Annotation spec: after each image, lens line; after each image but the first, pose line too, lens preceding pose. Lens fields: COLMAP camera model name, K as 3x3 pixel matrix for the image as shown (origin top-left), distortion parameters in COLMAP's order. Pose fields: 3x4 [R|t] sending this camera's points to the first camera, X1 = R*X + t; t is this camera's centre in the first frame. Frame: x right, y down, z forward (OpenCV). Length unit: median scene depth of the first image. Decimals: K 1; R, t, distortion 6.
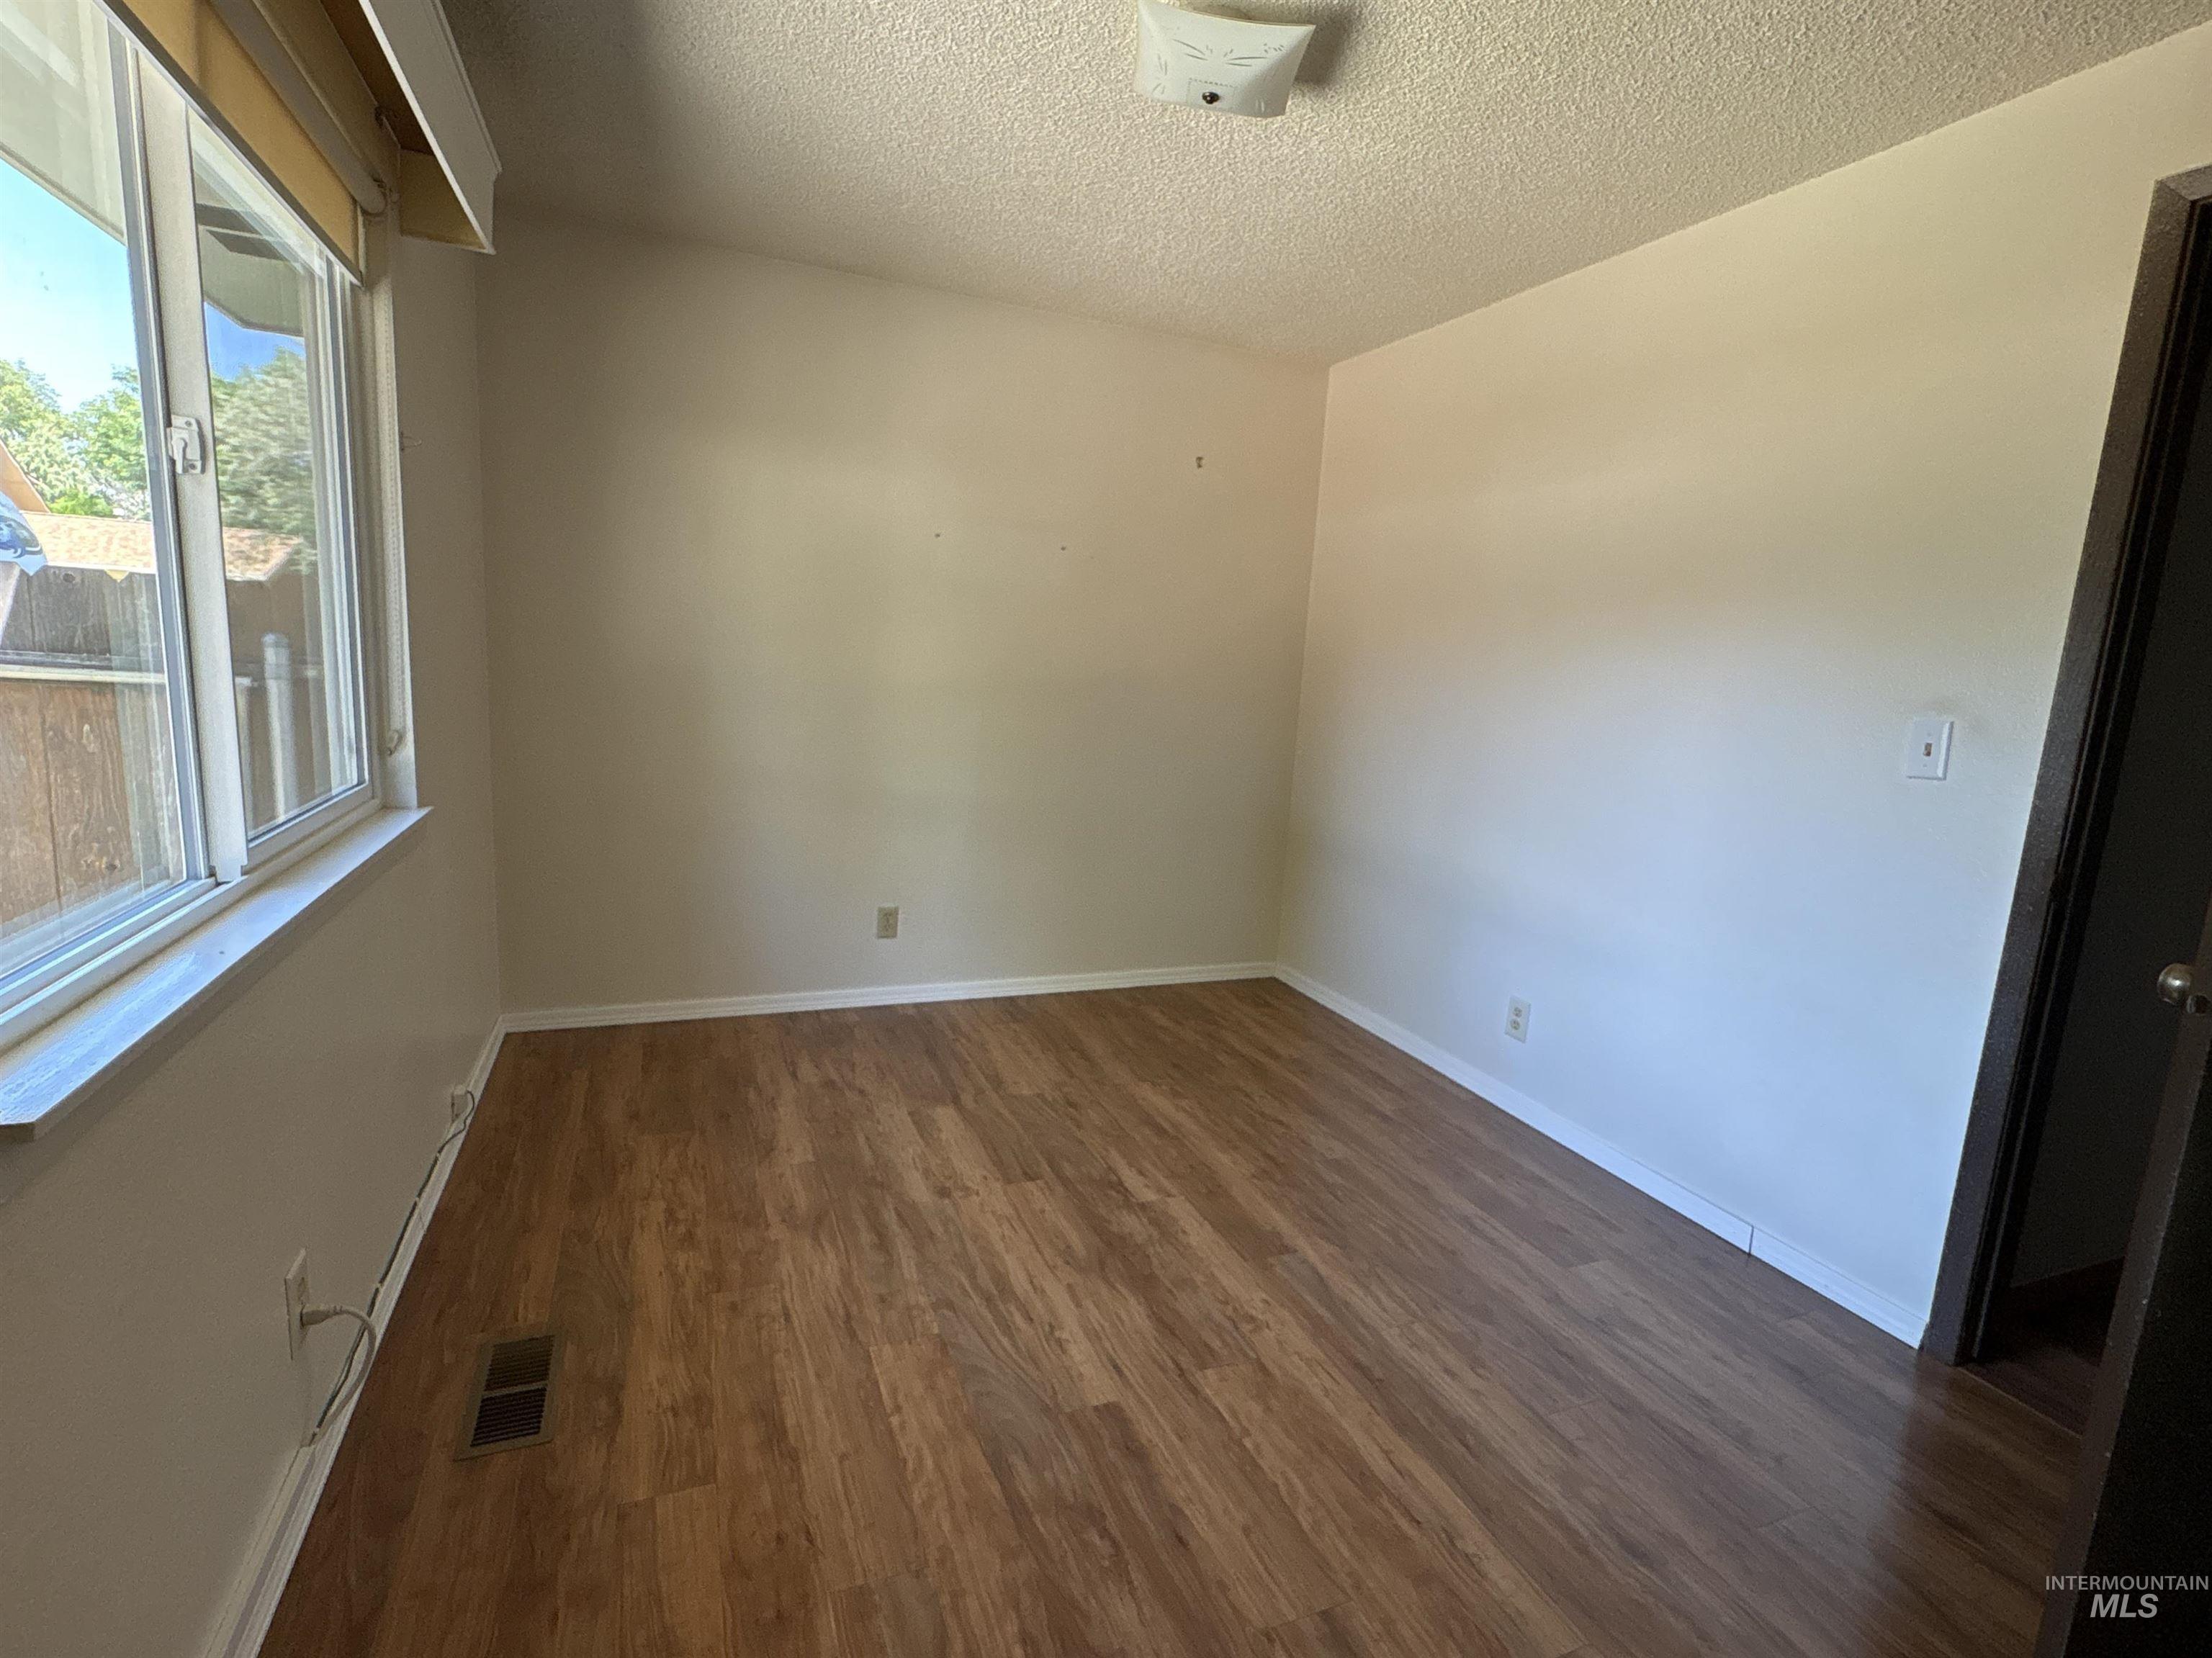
lens RADIAL K [[1009.4, 0, 1110.8], [0, 1009.4, 824.2], [0, 0, 1]] dist [-0.000538, 0.000173]
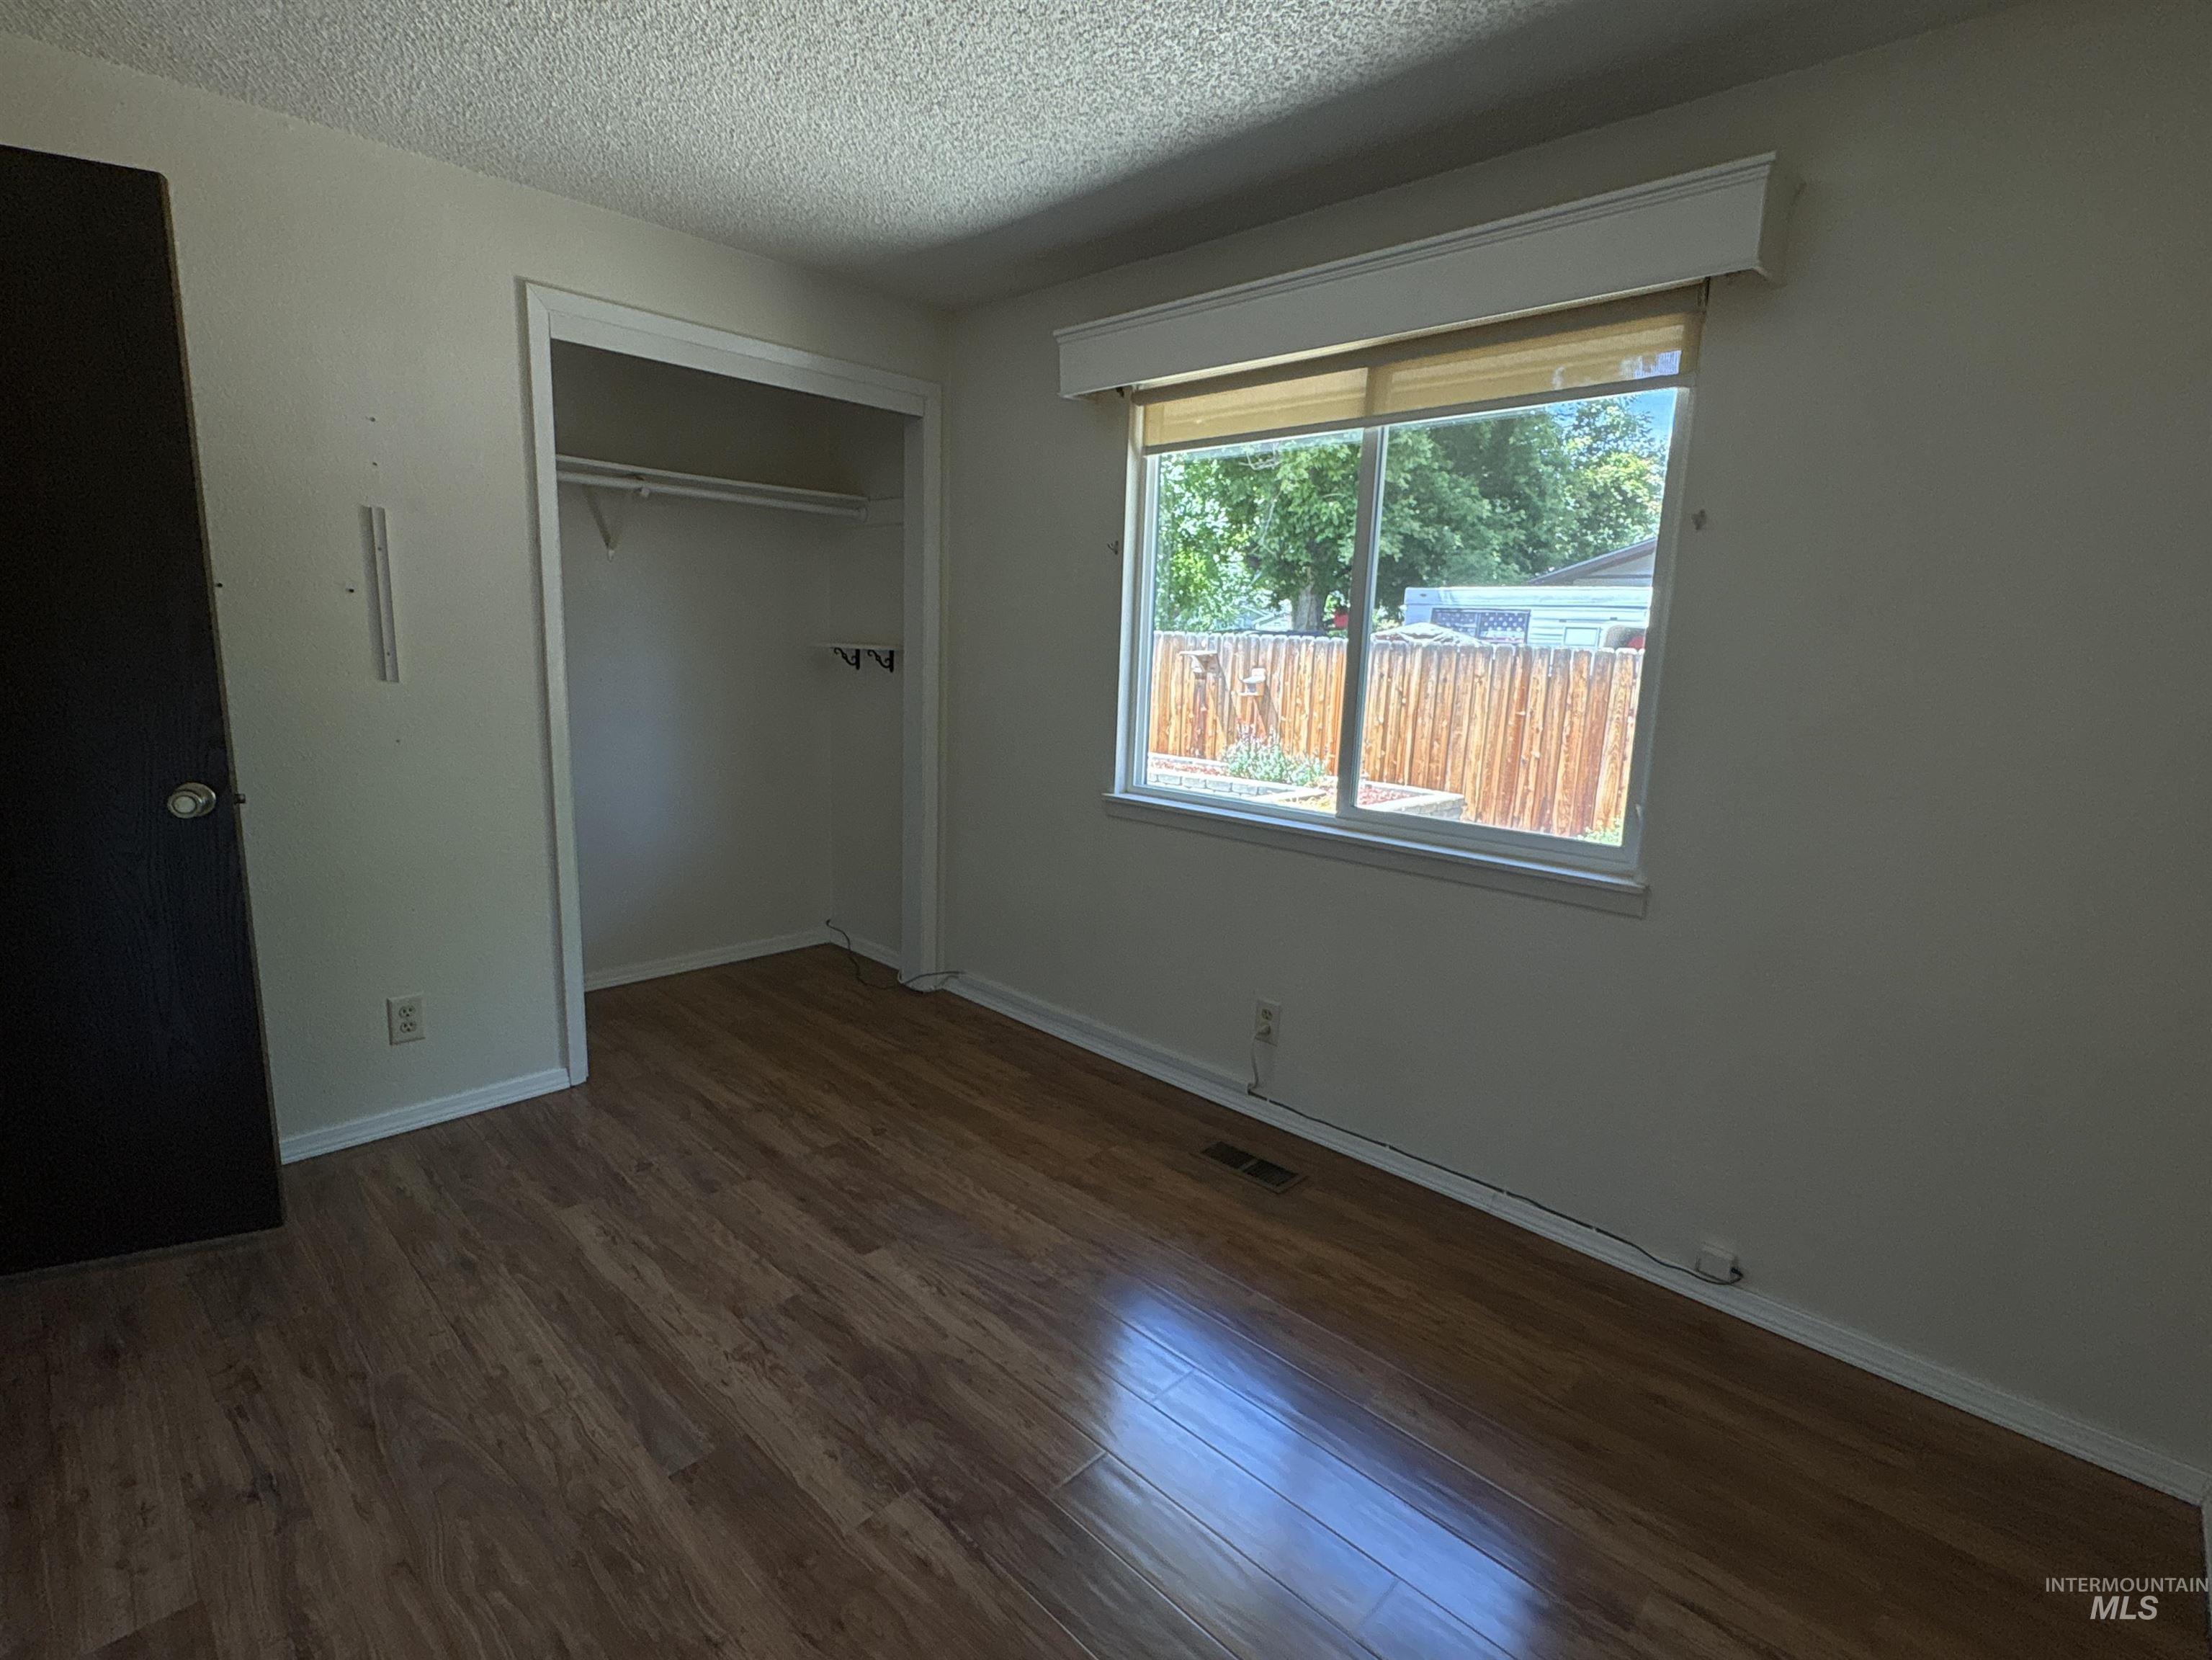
lens RADIAL K [[1009.6, 0, 1109.4], [0, 1009.6, 850.2], [0, 0, 1]] dist [-0.000538, 0.000173]
pose [[-0.905651, -0.006353, -0.423976, 0.238781], [-0.157399, 0.933484, 0.322231, -0.321148], [0.393728, 0.358562, -0.846411, 1.802881]]
